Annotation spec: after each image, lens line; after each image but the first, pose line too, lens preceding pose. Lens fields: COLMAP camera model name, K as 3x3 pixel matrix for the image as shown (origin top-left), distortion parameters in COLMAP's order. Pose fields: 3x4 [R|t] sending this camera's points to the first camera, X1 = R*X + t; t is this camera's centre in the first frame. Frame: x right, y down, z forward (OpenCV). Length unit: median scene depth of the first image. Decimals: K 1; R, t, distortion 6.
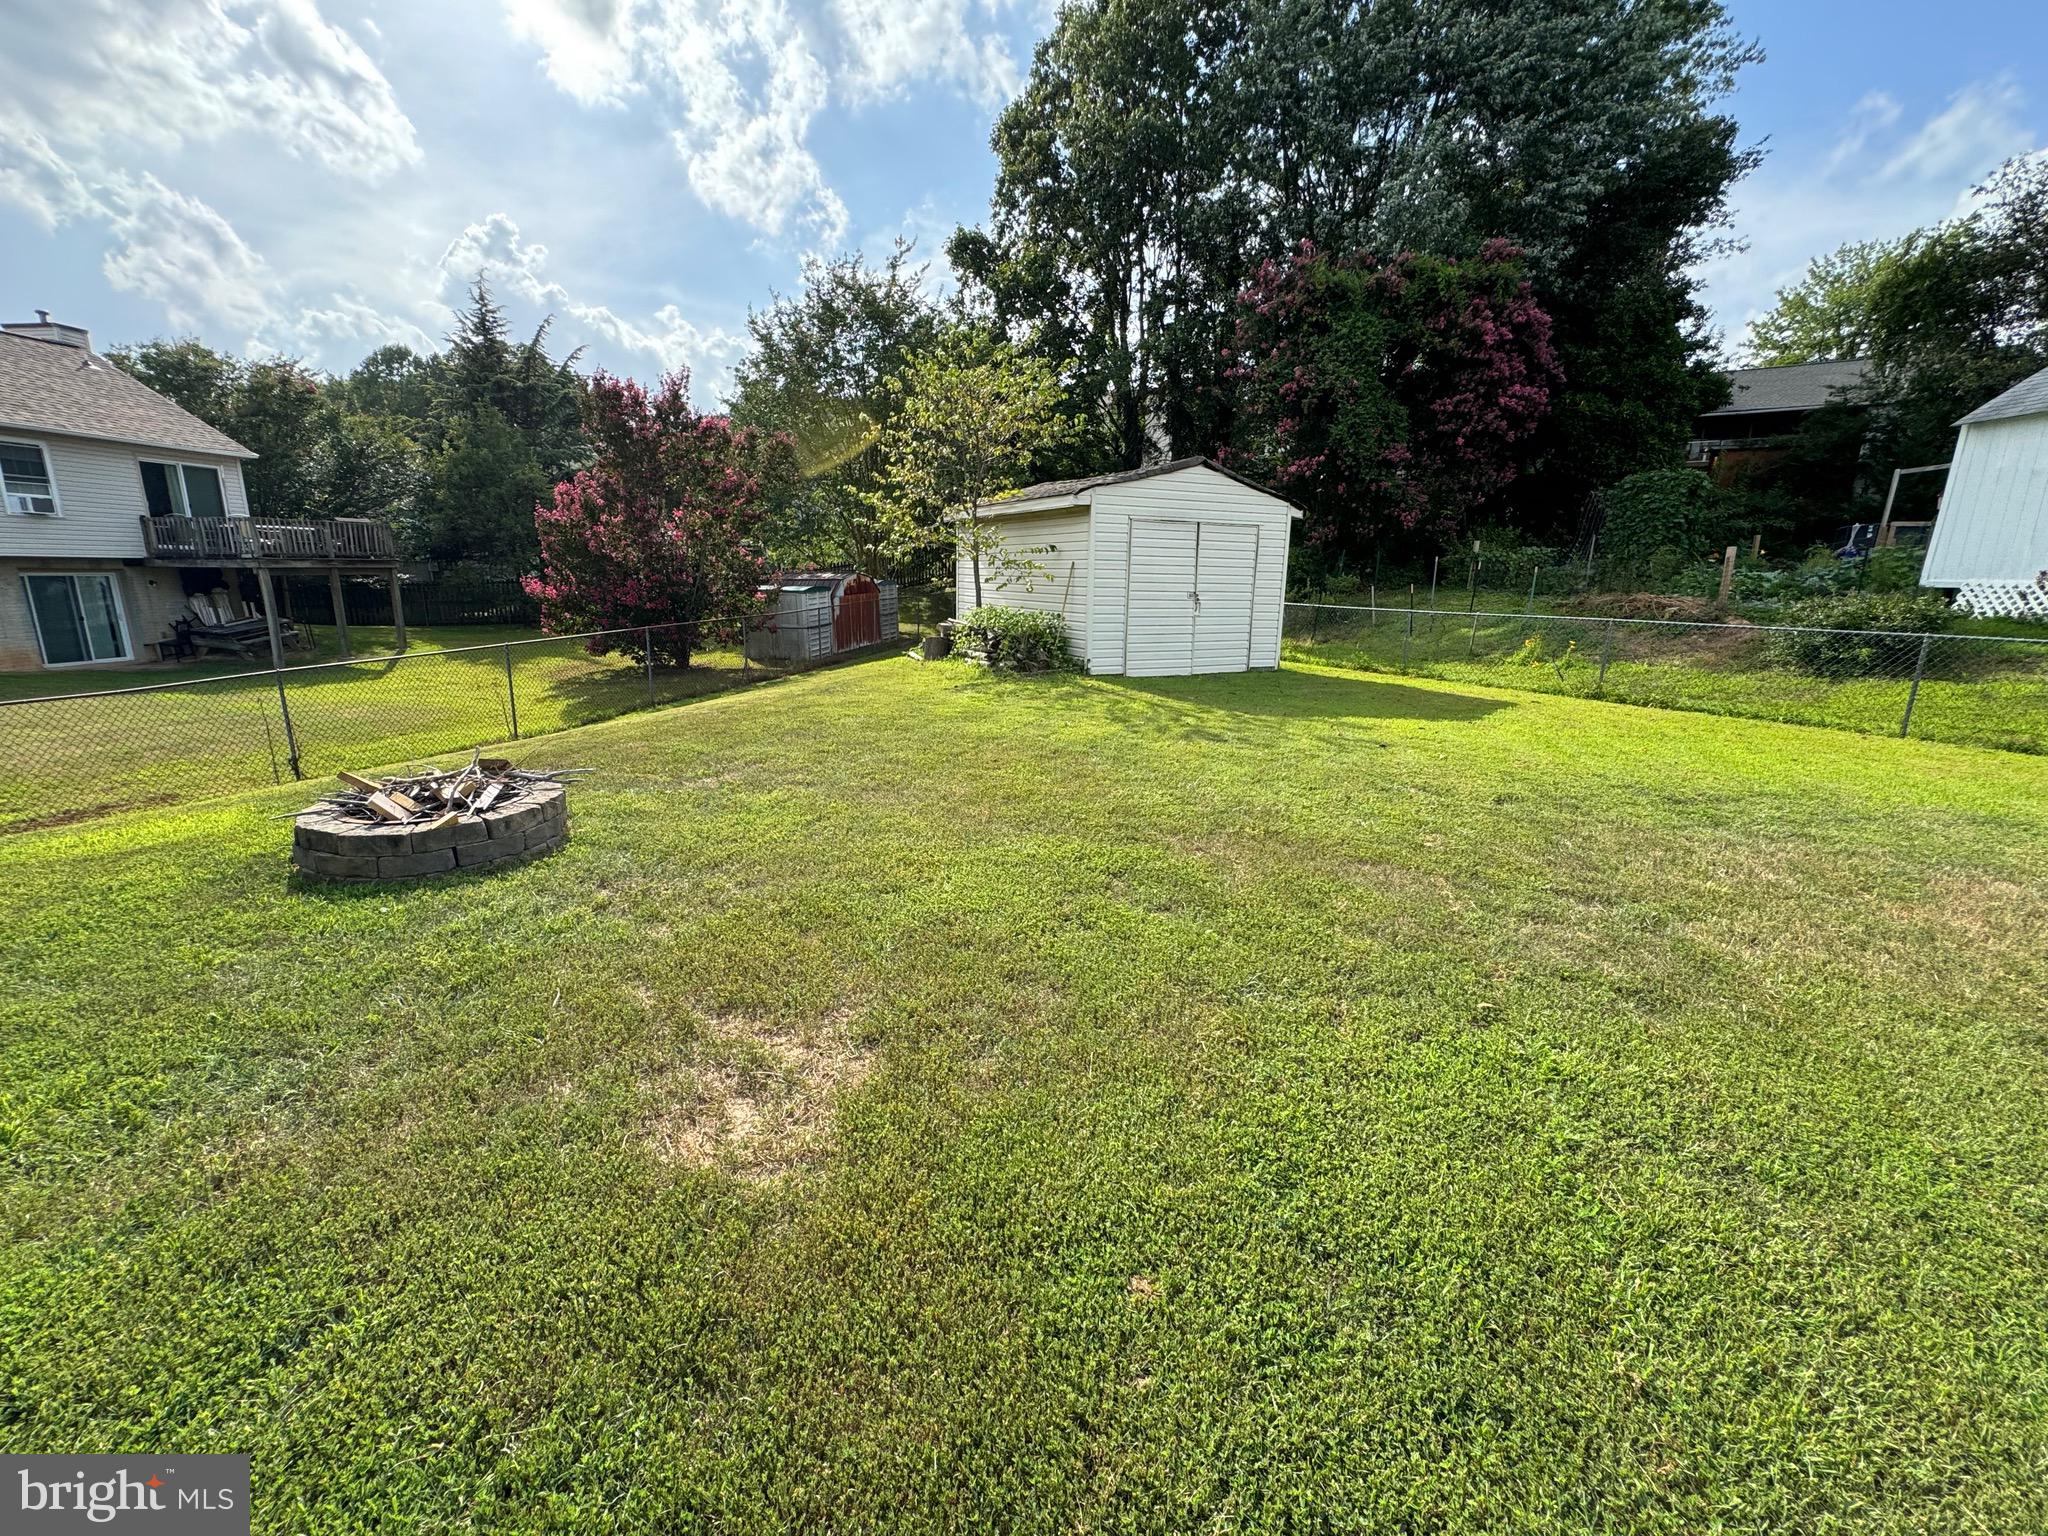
lens RADIAL K [[819.9, 0, 1027.0], [0, 819.9, 762.6], [0, 0, 1]] dist [-0.003890, 0.001045]
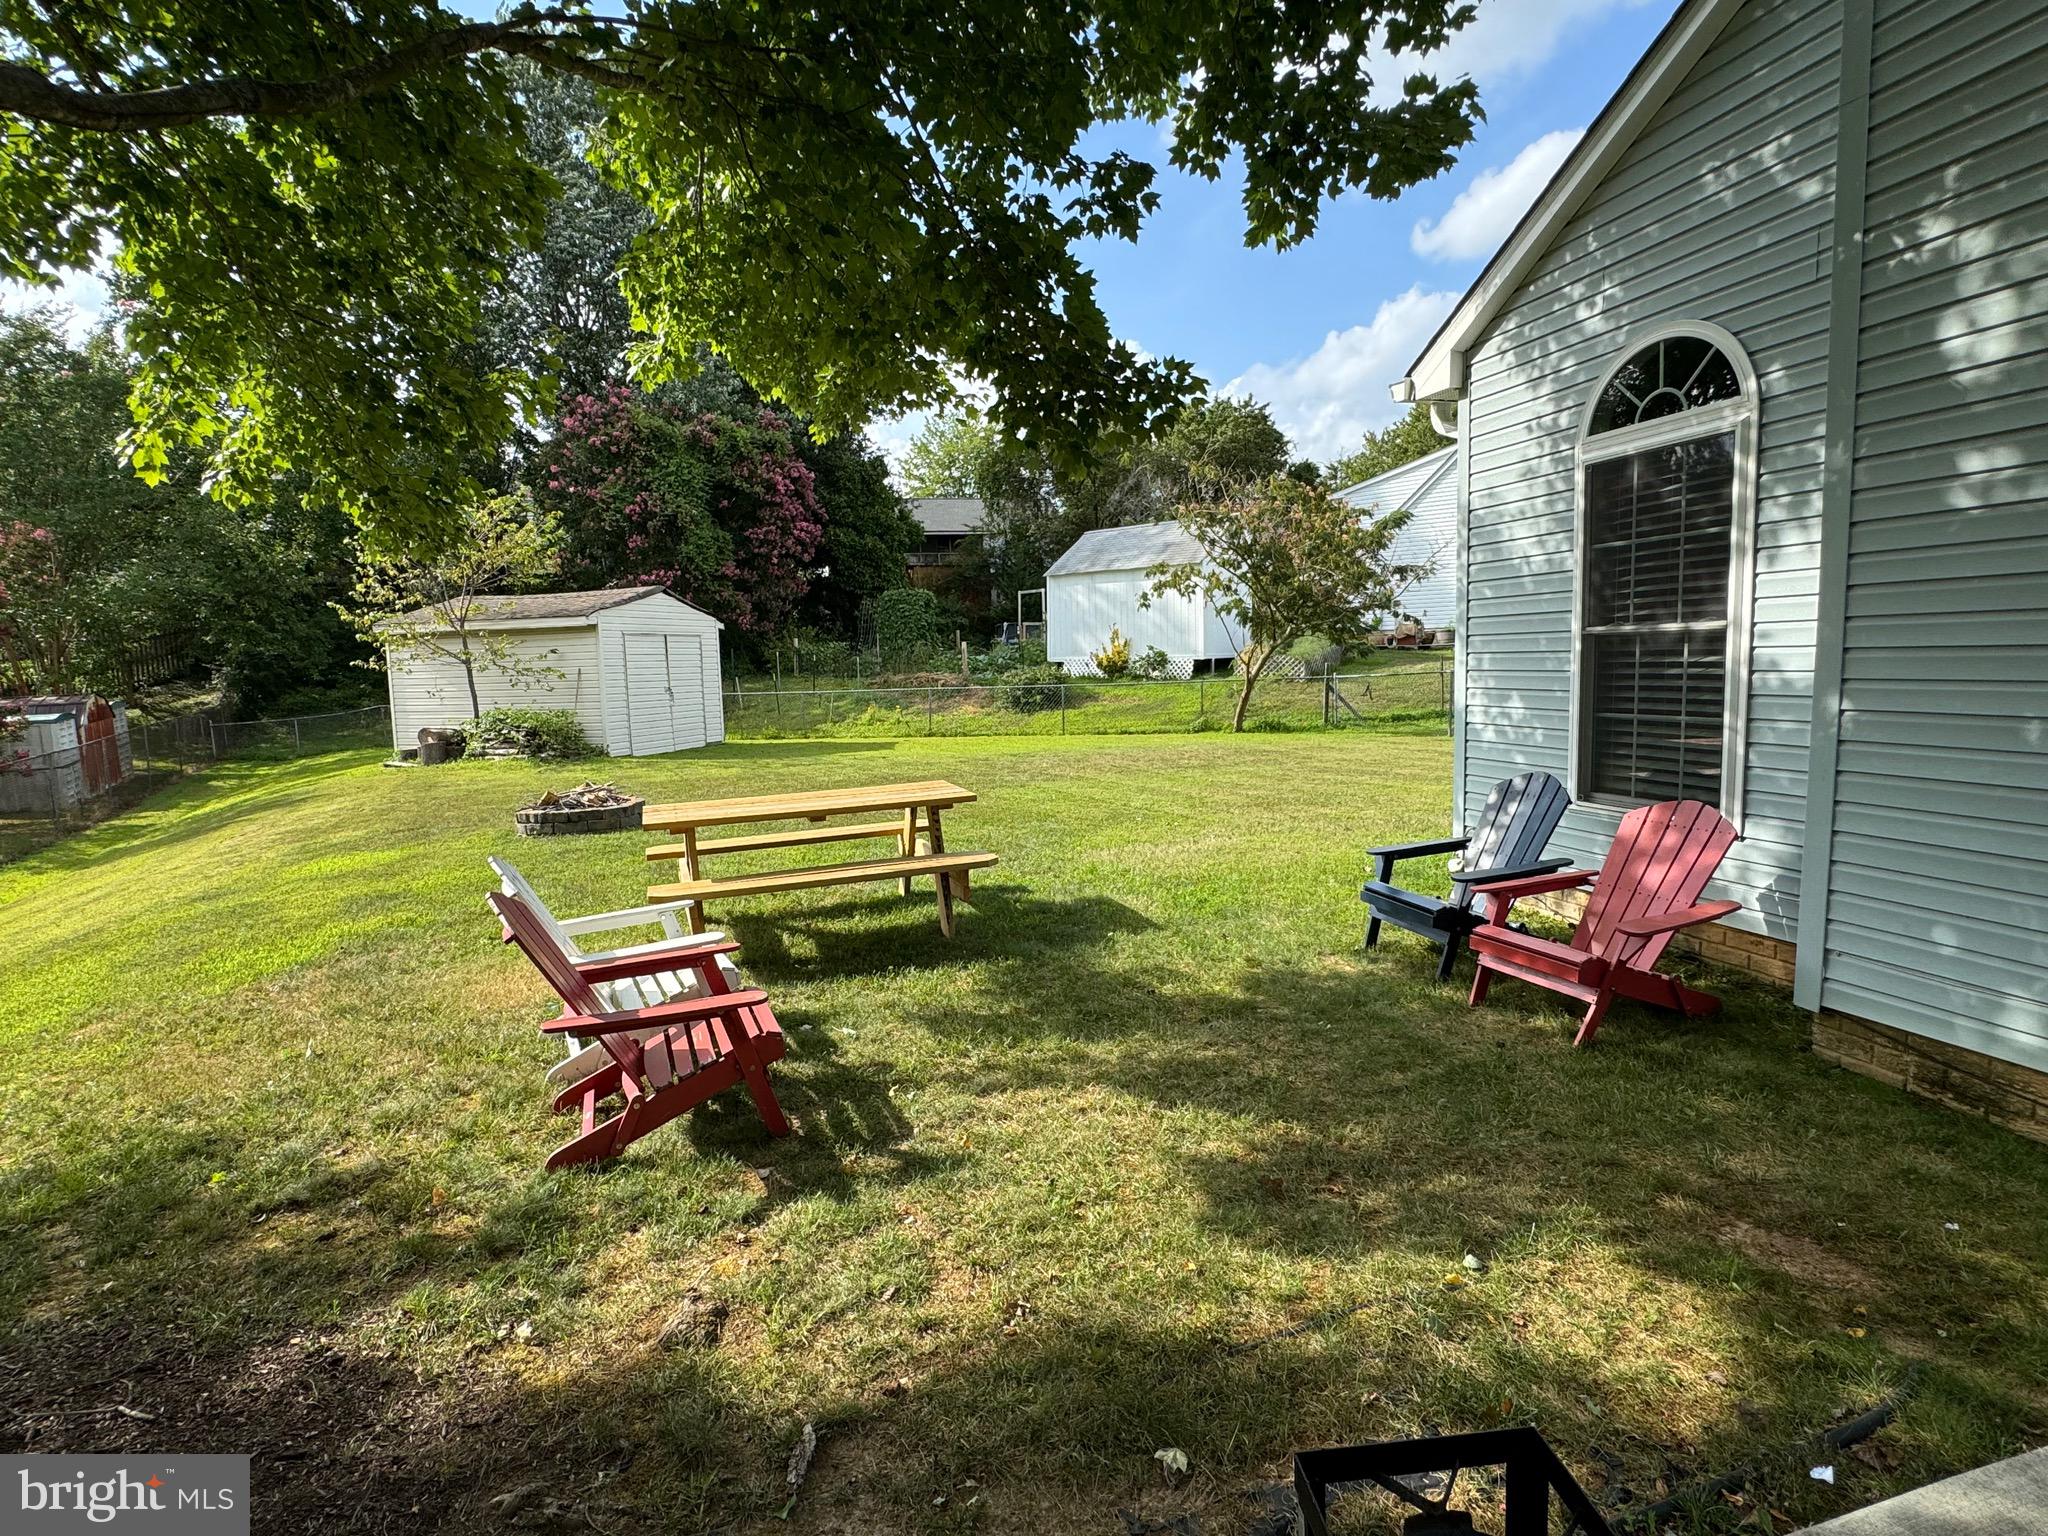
lens RADIAL K [[1018.1, 0, 1021.6], [0, 1018.1, 768.3], [0, 0, 1]] dist [-0.003704, -0.000552]
pose [[0.683555, -0.111958, 0.721261, -0.370076], [0.201847, 0.978625, -0.039388, 0.056867], [-0.701434, 0.172508, 0.691542, -0.294005]]
